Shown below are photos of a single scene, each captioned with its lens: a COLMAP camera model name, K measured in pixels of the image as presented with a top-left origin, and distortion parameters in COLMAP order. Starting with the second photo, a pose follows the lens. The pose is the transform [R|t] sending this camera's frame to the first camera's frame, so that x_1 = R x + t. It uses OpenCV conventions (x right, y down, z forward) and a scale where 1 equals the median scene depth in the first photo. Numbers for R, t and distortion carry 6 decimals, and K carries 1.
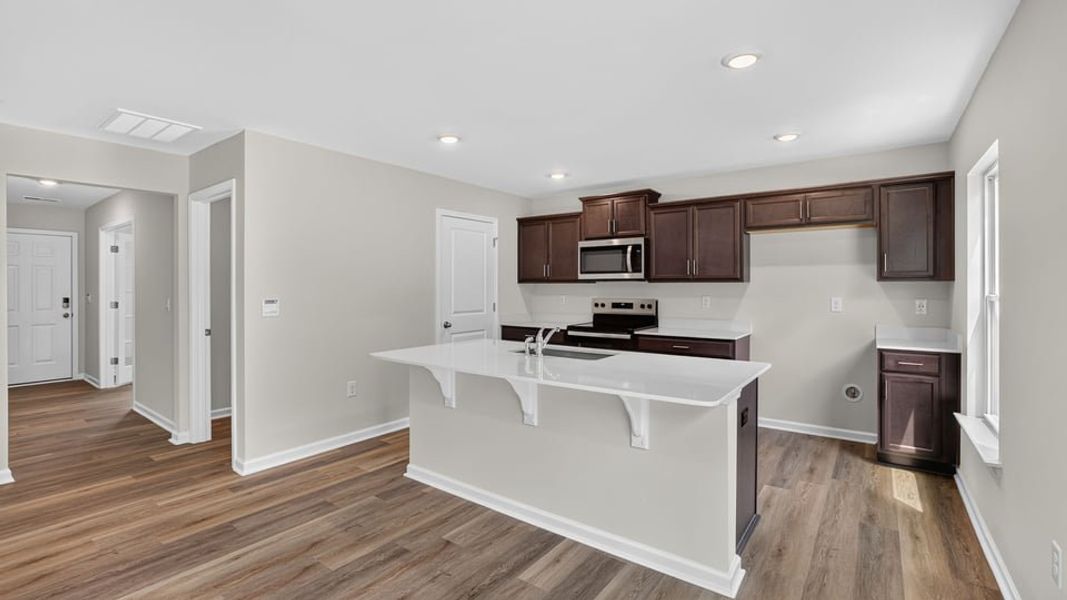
lens RADIAL K [[463.8, 0, 533.4], [0, 463.8, 288.6], [0, 0, 1]] dist [-0.028642, 0.006769]
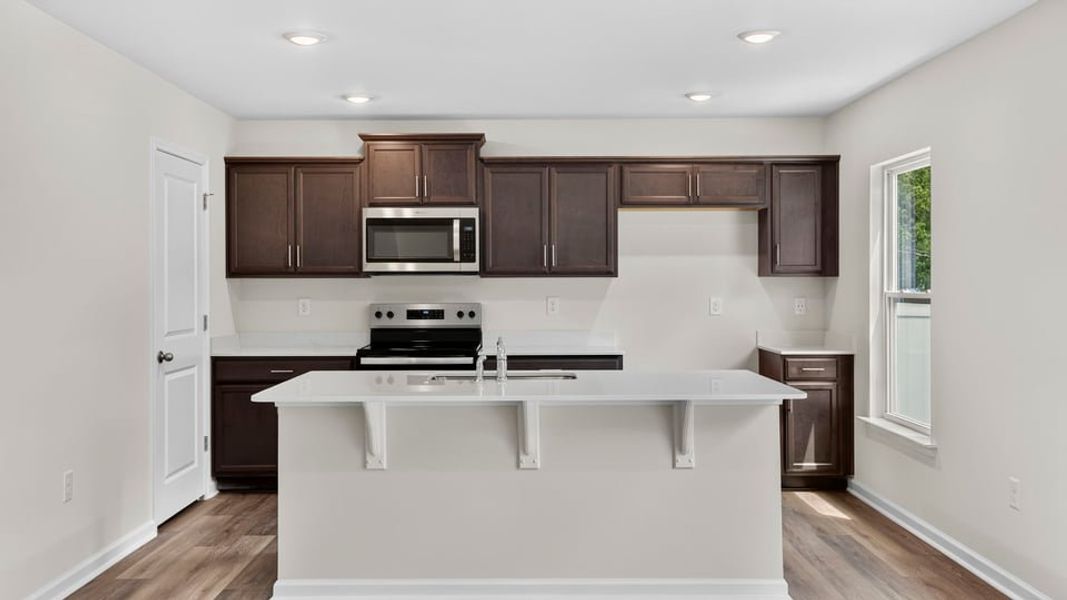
lens RADIAL K [[985.0, 0, 523.9], [0, 985.0, 284.9], [0, 0, 1]] dist [0.023851, 0.000000]
pose [[0.806688, -0.002261, 0.590974, -0.632020], [0.004590, 0.999986, -0.002440, 0.001434], [-0.590960, 0.004681, 0.806687, -0.184673]]
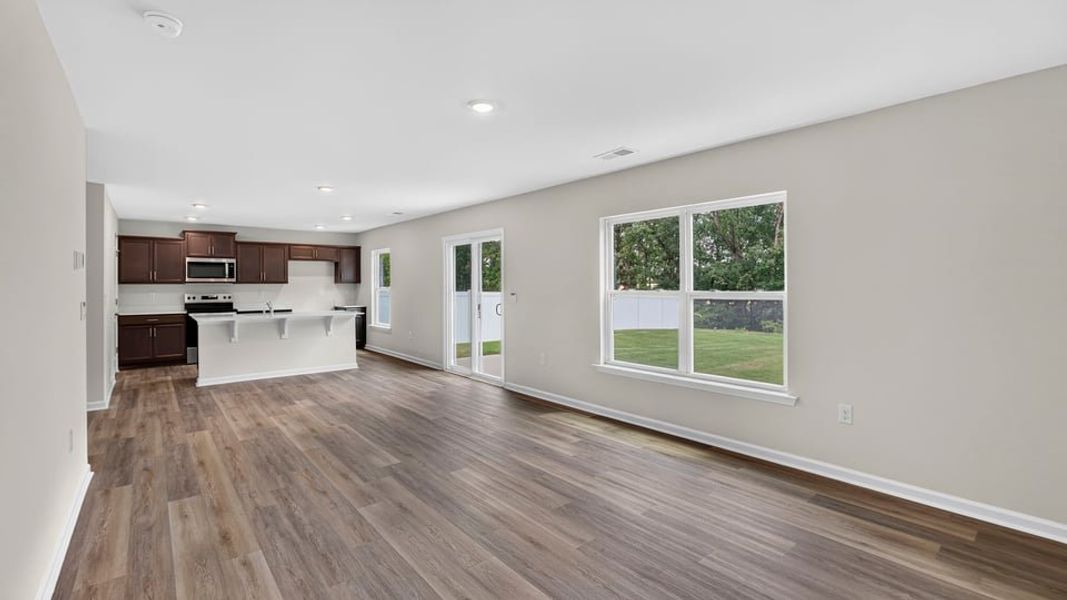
lens RADIAL K [[463.8, 0, 516.7], [0, 463.8, 287.5], [0, 0, 1]] dist [-0.028642, 0.006769]
pose [[0.253186, -0.009450, 0.967371, -1.473232], [0.008071, 0.999938, 0.007656, -0.004152], [-0.967384, 0.005869, 0.253246, -0.632680]]
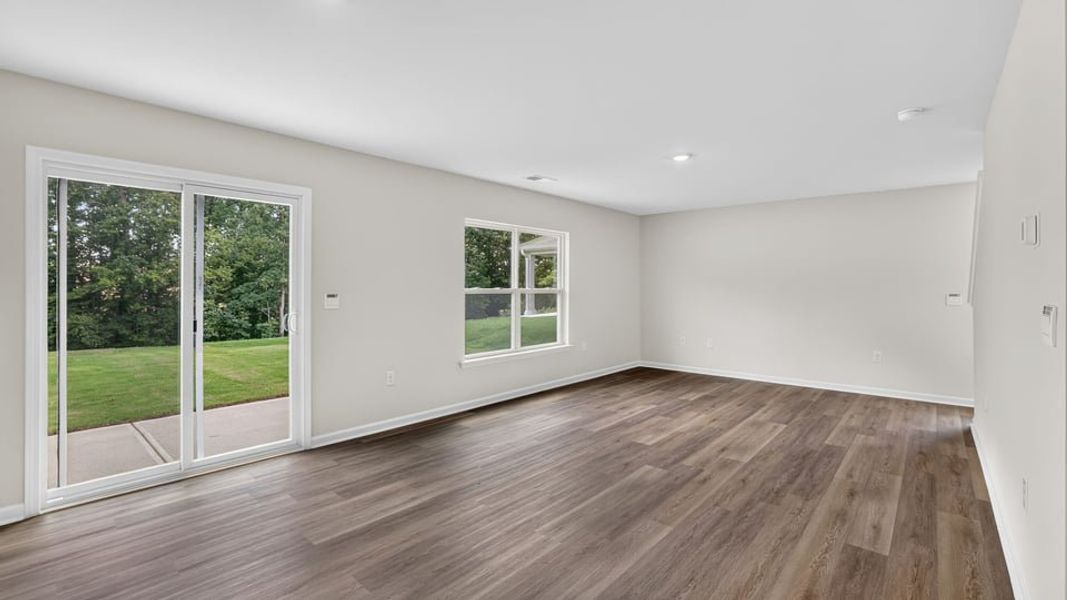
lens RADIAL K [[468.3, 0, 533.5], [0, 468.3, 282.3], [0, 0, 1]] dist [-0.015474, 0.001900]
pose [[-0.996836, -0.004796, 0.079338, -0.516529], [-0.005514, 0.999946, -0.008836, 0.010458], [-0.079292, -0.009245, -0.996809, 0.706062]]
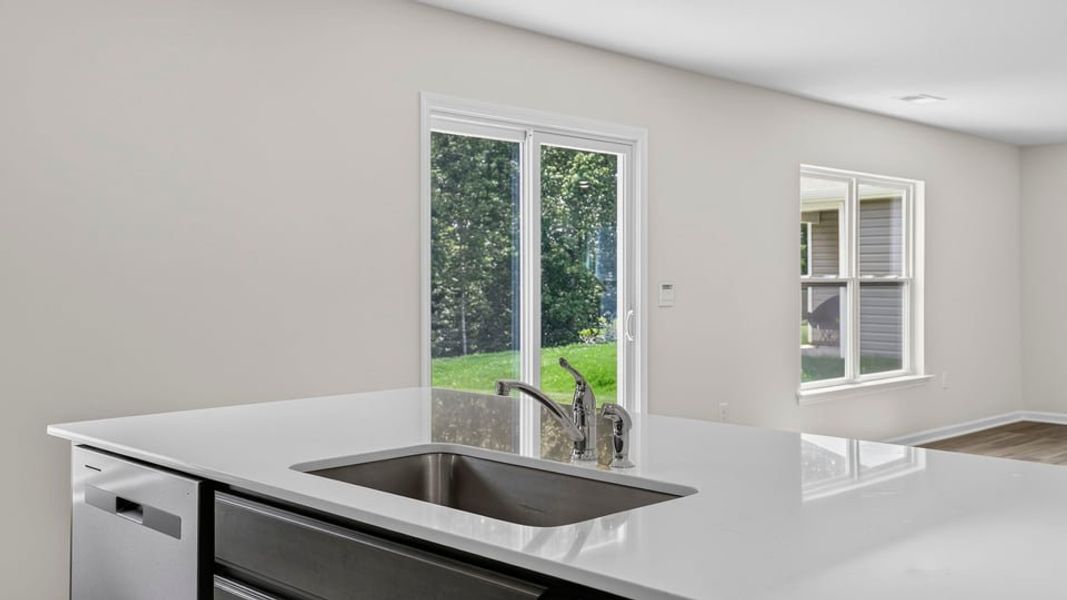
lens RADIAL K [[1043.6, 0, 534.8], [0, 1043.6, 290.4], [0, 0, 1]] dist [0.036443, 0.000000]
pose [[-0.990932, -0.006348, 0.134213, -0.020849], [-0.005119, 0.999942, 0.009501, 0.025303], [-0.134265, 0.008728, -0.990907, 1.276427]]
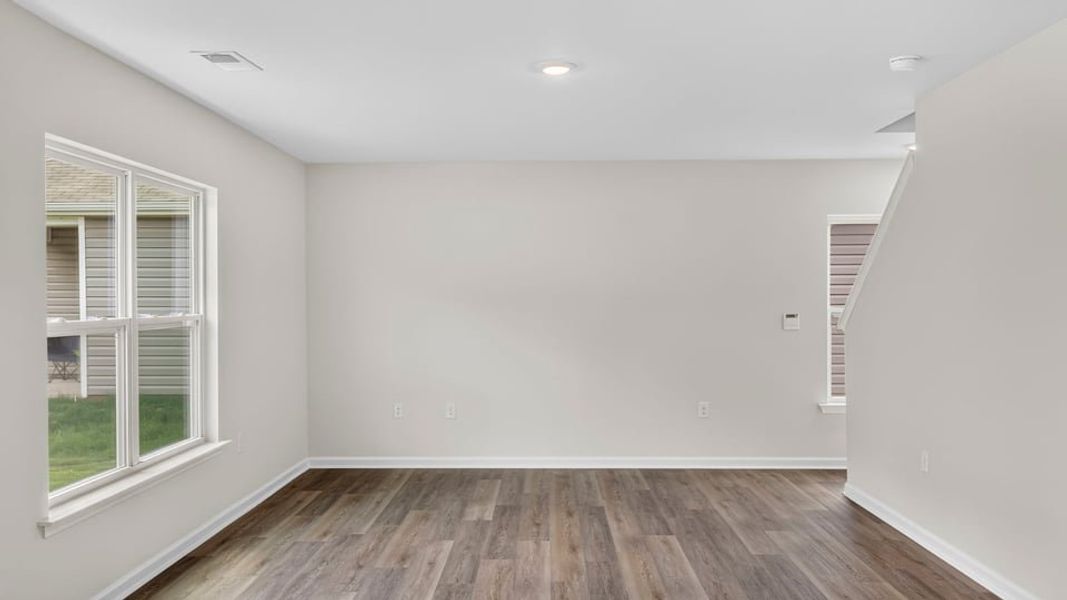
lens RADIAL K [[917.3, 0, 527.5], [0, 917.3, 299.1], [0, 0, 1]] dist [0.031984, 0.016398]
pose [[-0.817203, 0.003180, -0.576341, -0.085682], [0.003281, 0.999994, 0.000866, -0.007326], [0.576341, -0.001183, -0.817209, 0.512873]]
